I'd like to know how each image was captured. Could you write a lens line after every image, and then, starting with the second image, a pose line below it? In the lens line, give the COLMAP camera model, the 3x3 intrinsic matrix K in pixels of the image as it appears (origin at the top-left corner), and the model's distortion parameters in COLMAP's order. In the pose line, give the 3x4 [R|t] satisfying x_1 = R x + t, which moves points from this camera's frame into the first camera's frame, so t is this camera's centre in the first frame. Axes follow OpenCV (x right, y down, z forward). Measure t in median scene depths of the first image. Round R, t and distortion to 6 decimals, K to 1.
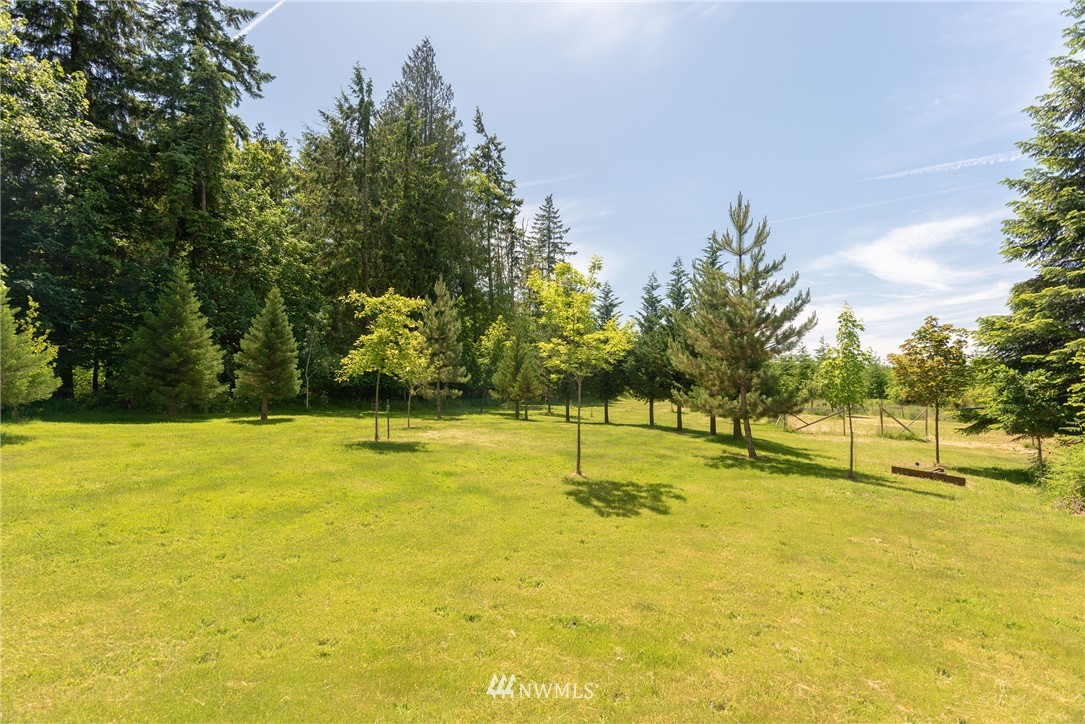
lens RADIAL K [[560.8, 0, 542.1], [0, 560.8, 385.3], [0, 0, 1]] dist [0.000110, 0.000009]
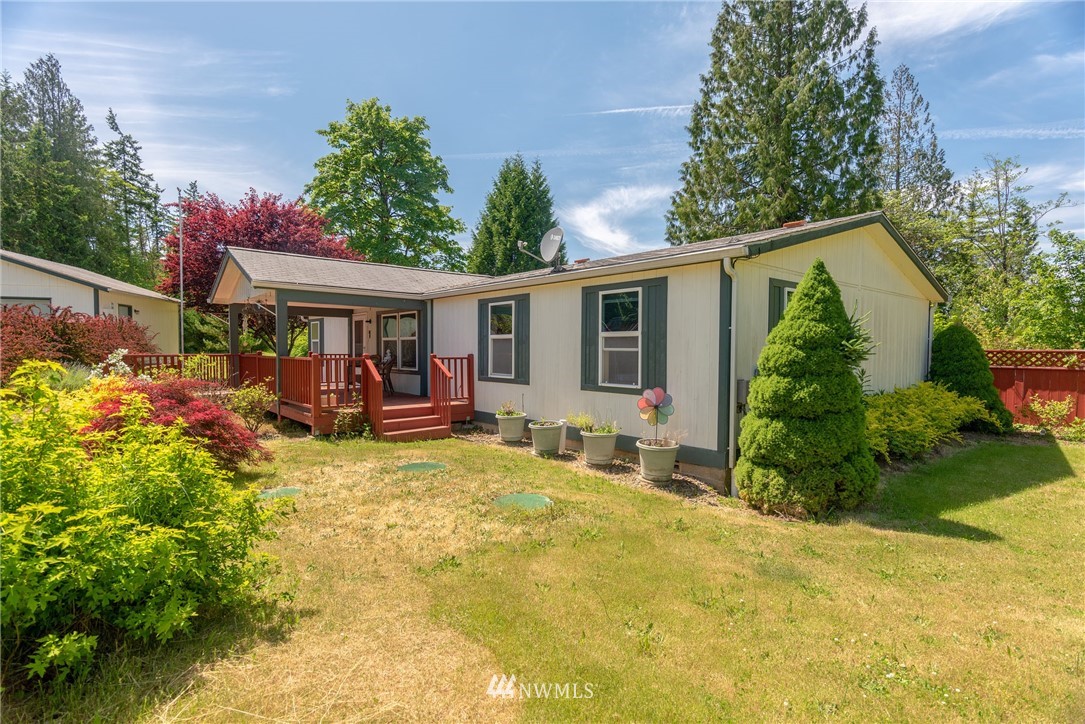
lens RADIAL K [[524.9, 0, 542.5], [0, 524.9, 362.0], [0, 0, 1]] dist [0.022866, 0.000031]
pose [[0.857890, -0.018675, 0.513493, 0.079353], [0.001412, 0.999421, 0.033989, 0.009477], [-0.513831, -0.028434, 0.857420, -0.470791]]
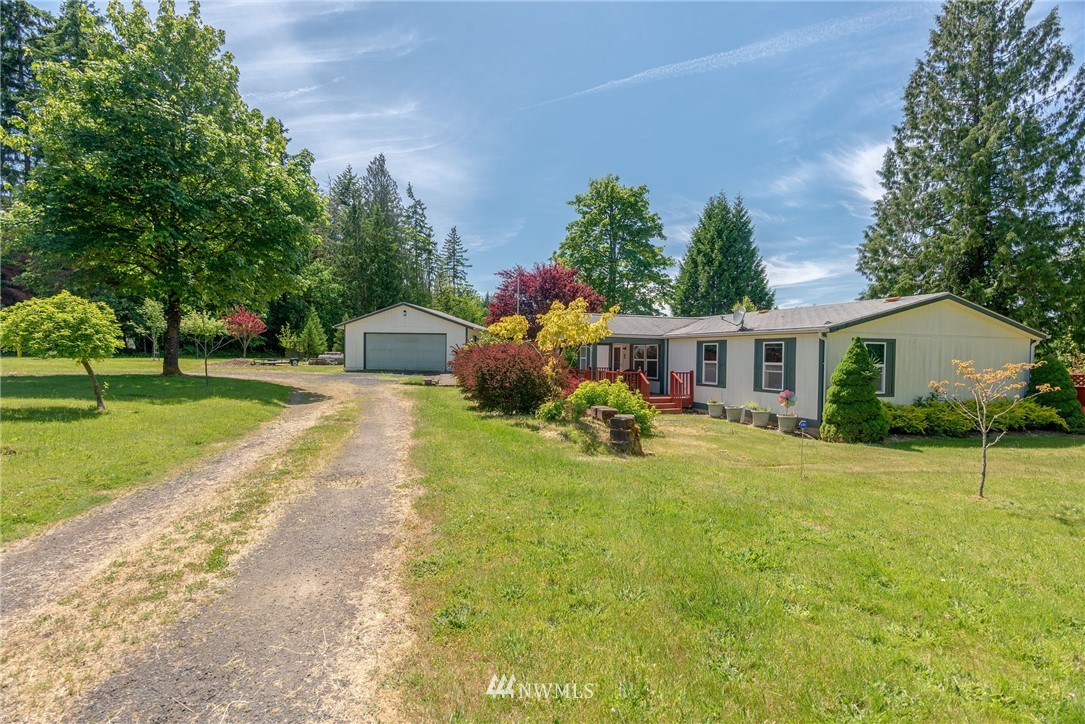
lens RADIAL K [[524.9, 0, 542.5], [0, 524.9, 362.0], [0, 0, 1]] dist [0.022866, 0.000031]
pose [[0.985424, 0.000846, 0.170113, 0.008267], [-0.004189, 0.999805, 0.019296, 0.001966], [-0.170063, -0.019727, 0.985236, -0.601331]]
